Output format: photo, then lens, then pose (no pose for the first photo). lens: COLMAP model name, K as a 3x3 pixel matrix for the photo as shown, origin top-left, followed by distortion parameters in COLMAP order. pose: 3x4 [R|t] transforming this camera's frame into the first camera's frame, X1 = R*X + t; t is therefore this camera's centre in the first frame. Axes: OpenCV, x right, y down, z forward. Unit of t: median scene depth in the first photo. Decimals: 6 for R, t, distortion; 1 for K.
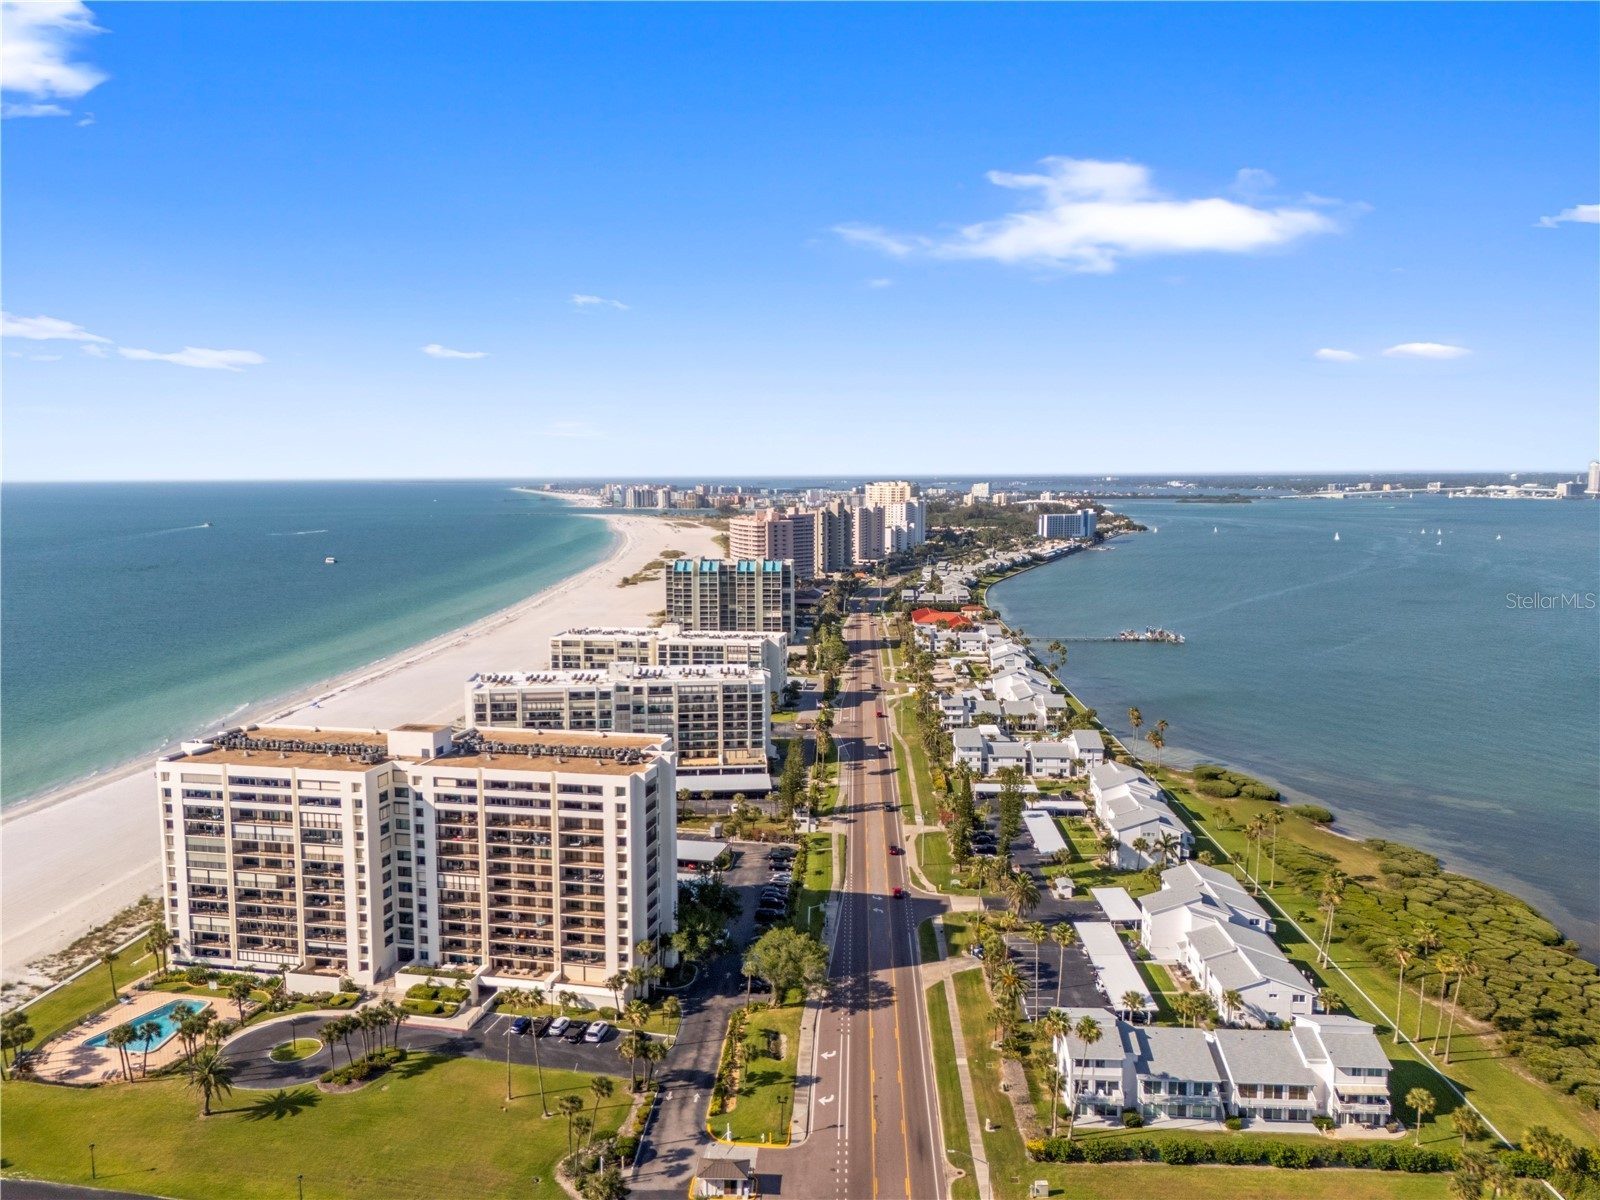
lens RADIAL K [[1173.8, 0, 800.6], [0, 1173.8, 609.5], [0, 0, 1]] dist [0.085465, -0.073550]
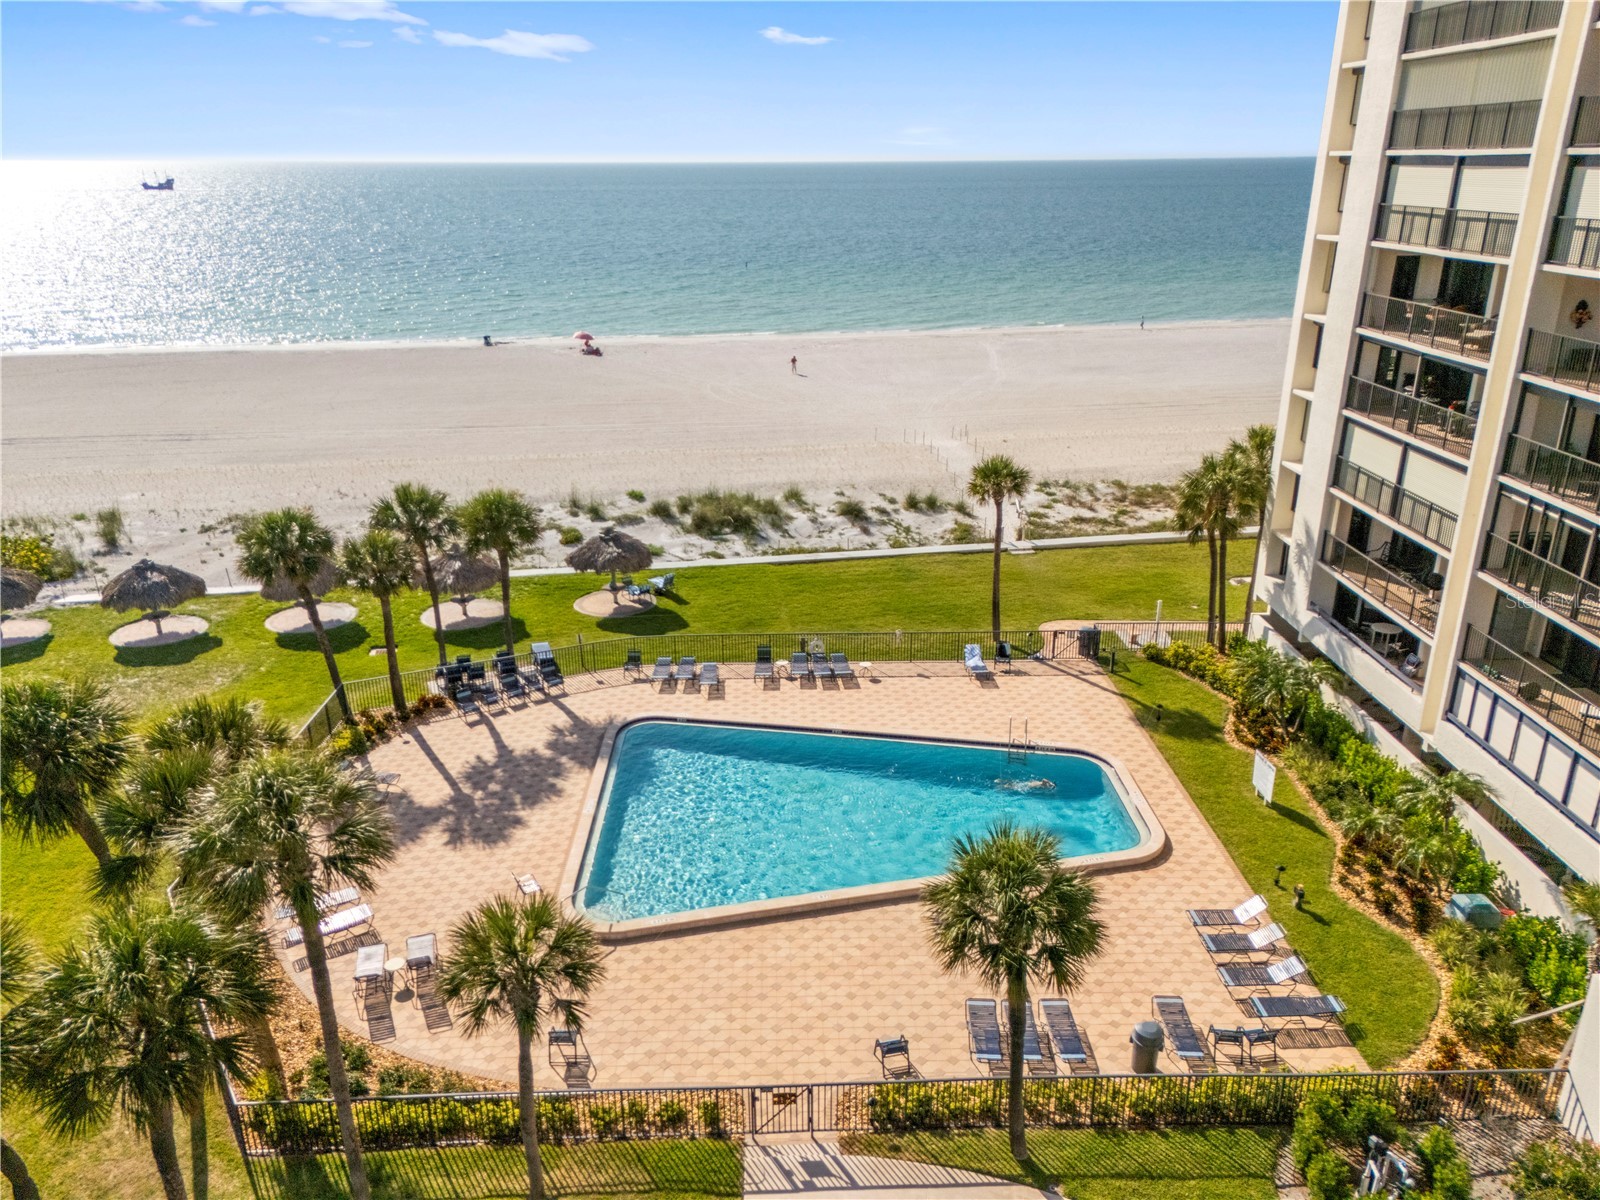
lens RADIAL K [[1177.2, 0, 798.8], [0, 1177.2, 600.0], [0, 0, 1]] dist [0.108889, -0.114098]
pose [[0.262773, 0.340138, -0.902916, -0.346563], [-0.108050, 0.940289, 0.322771, 0.233082], [0.958789, 0.012744, 0.283835, 0.868775]]
